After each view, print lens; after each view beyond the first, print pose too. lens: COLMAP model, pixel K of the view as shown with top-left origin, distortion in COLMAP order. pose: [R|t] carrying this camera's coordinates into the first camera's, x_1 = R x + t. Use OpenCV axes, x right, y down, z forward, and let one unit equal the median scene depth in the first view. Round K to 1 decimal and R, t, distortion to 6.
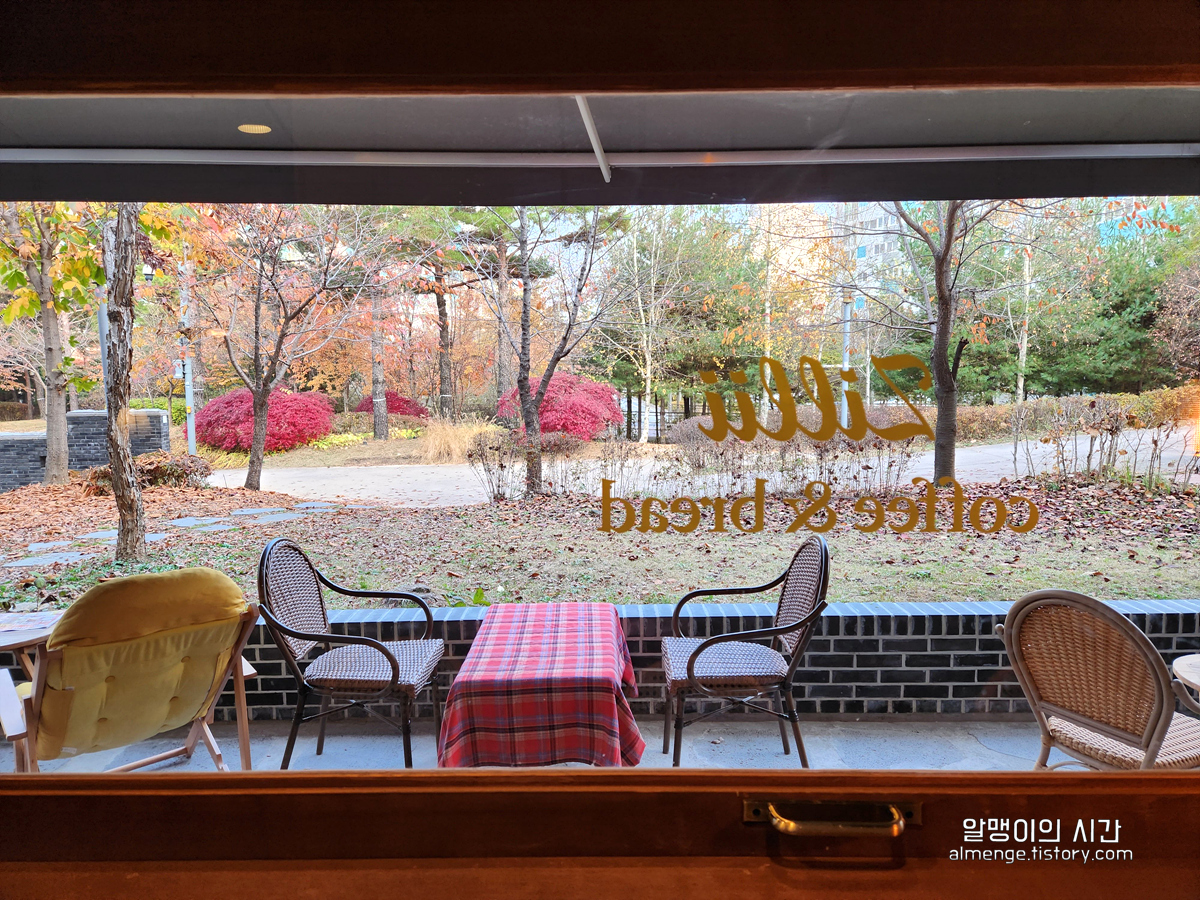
lens RADIAL K [[794.9, 0, 594.7], [0, 794.9, 452.5], [0, 0, 1]] dist [0.095149, -0.094549]
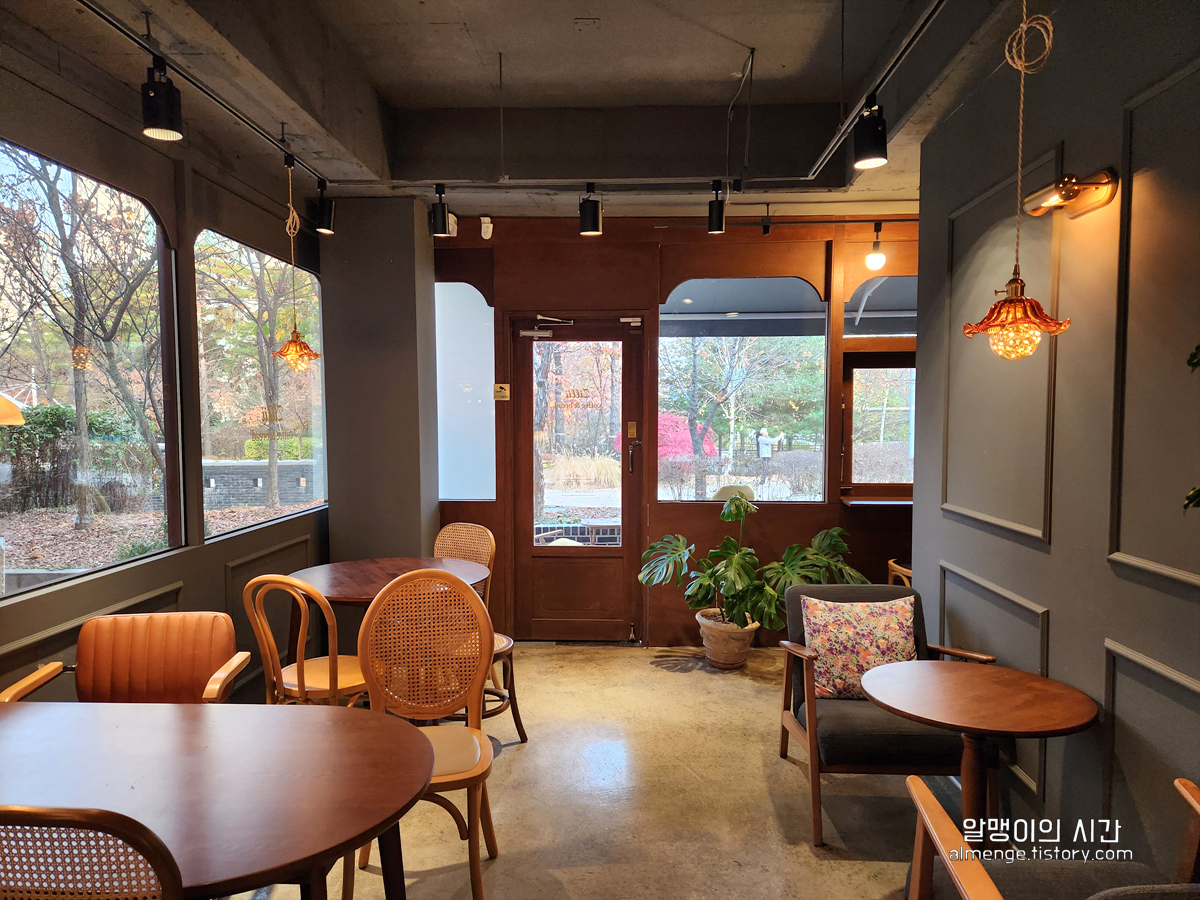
lens RADIAL K [[794.9, 0, 594.7], [0, 794.9, 452.5], [0, 0, 1]] dist [0.095149, -0.094549]
pose [[0.998903, 0.004016, -0.046648, -0.099510], [-0.006431, 0.998640, -0.051737, 0.020218], [0.046376, 0.051980, 0.997571, -0.199160]]
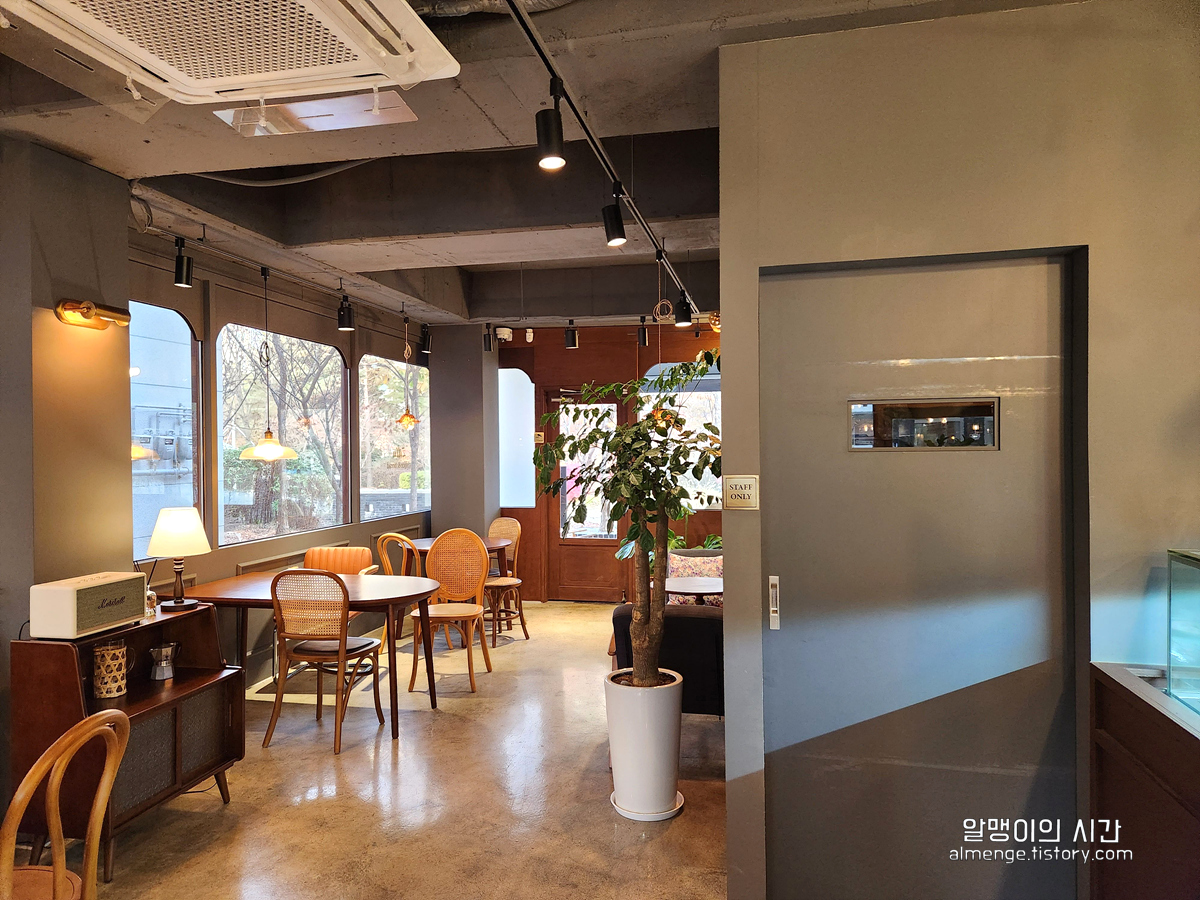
lens RADIAL K [[795.9, 0, 587.9], [0, 795.9, 445.9], [0, 0, 1]] dist [0.095711, -0.089292]
pose [[0.974091, -0.002942, -0.226138, -0.032521], [-0.020379, 0.994706, -0.100724, 0.030826], [0.225237, 0.102723, 0.968874, -0.317863]]
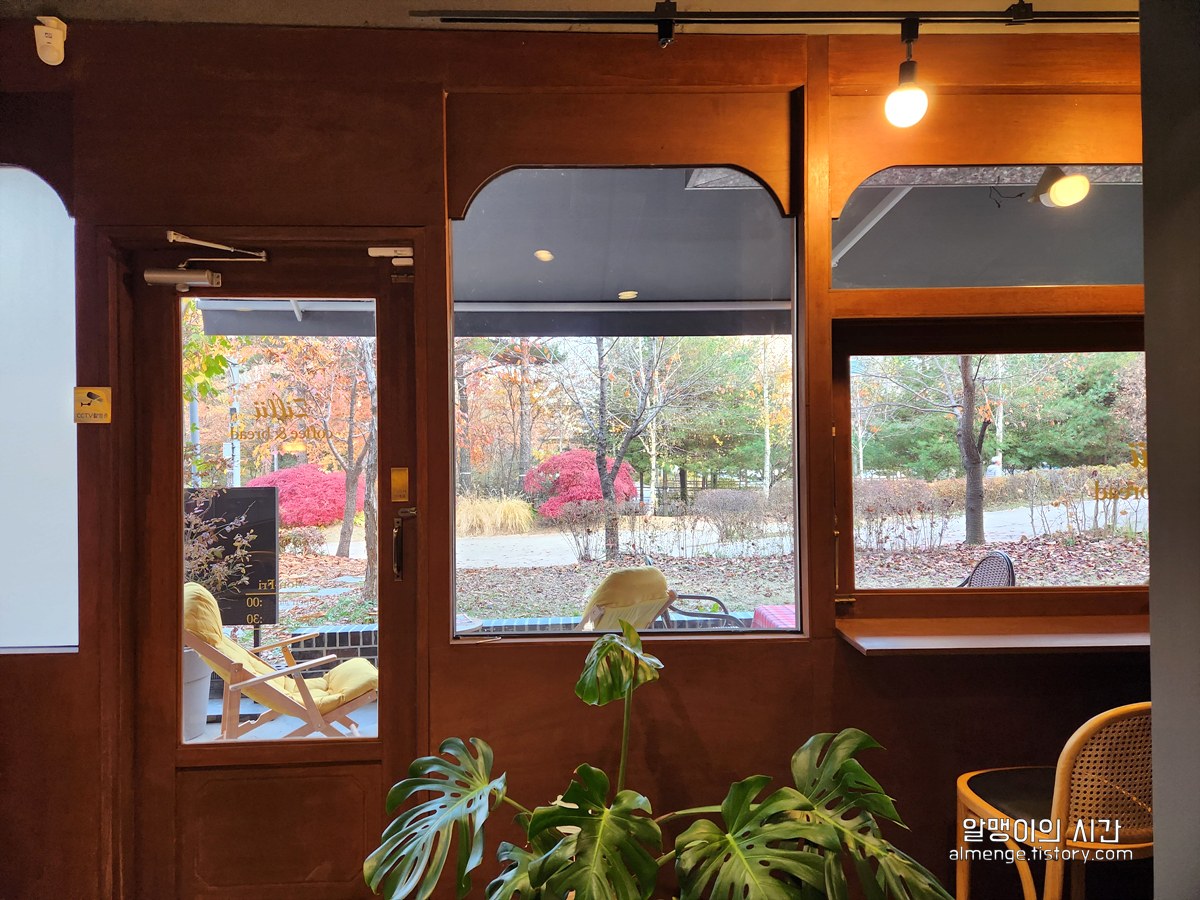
lens RADIAL K [[795.9, 0, 587.9], [0, 795.9, 445.9], [0, 0, 1]] dist [0.095711, -0.089292]
pose [[0.999275, -0.008874, 0.037030, -0.076892], [0.012736, 0.994347, -0.105417, 0.007749], [-0.035885, 0.105812, 0.993738, -0.074317]]
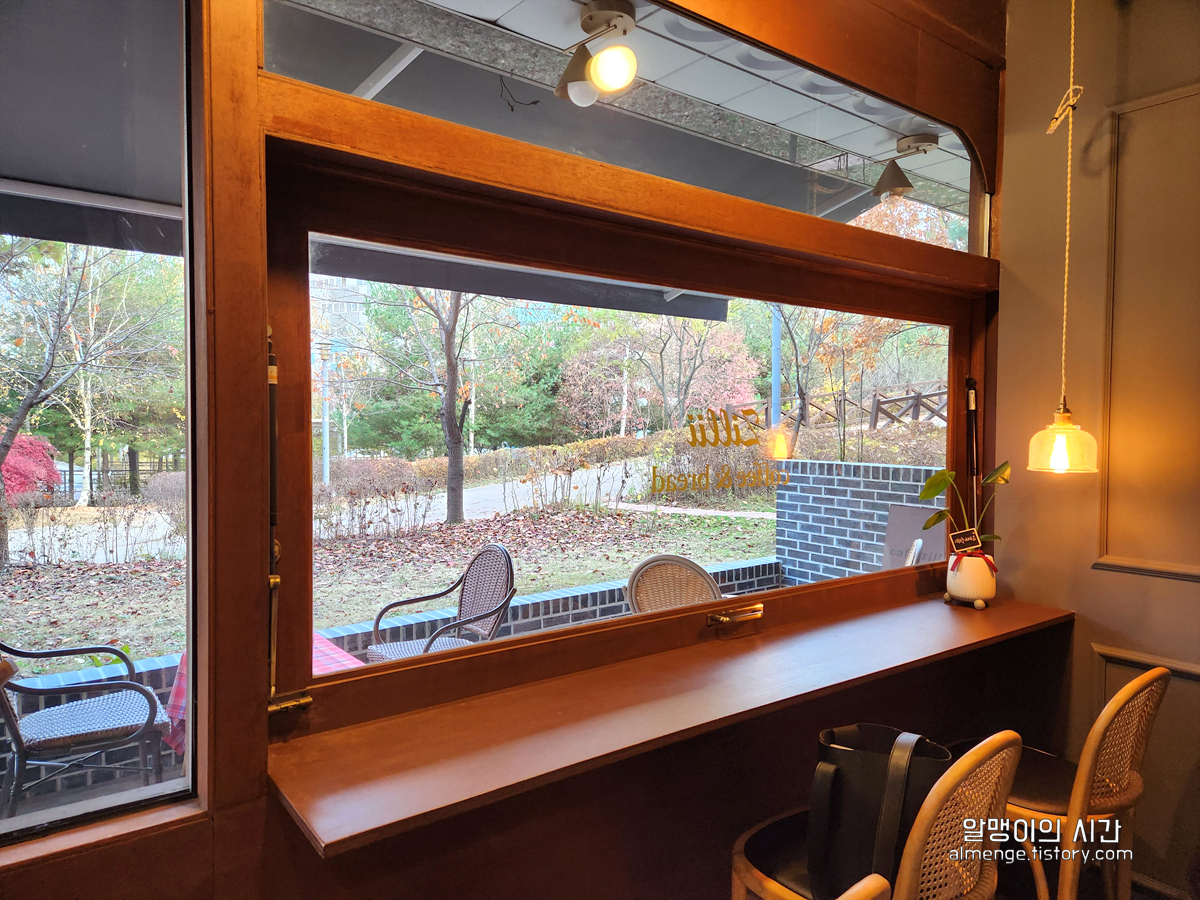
lens RADIAL K [[794.9, 0, 594.7], [0, 794.9, 452.5], [0, 0, 1]] dist [0.095149, -0.094549]
pose [[0.786976, -0.011621, 0.616875, -0.055063], [0.053789, 0.997308, -0.049835, 0.003719], [-0.614635, 0.072400, 0.785482, -0.020745]]
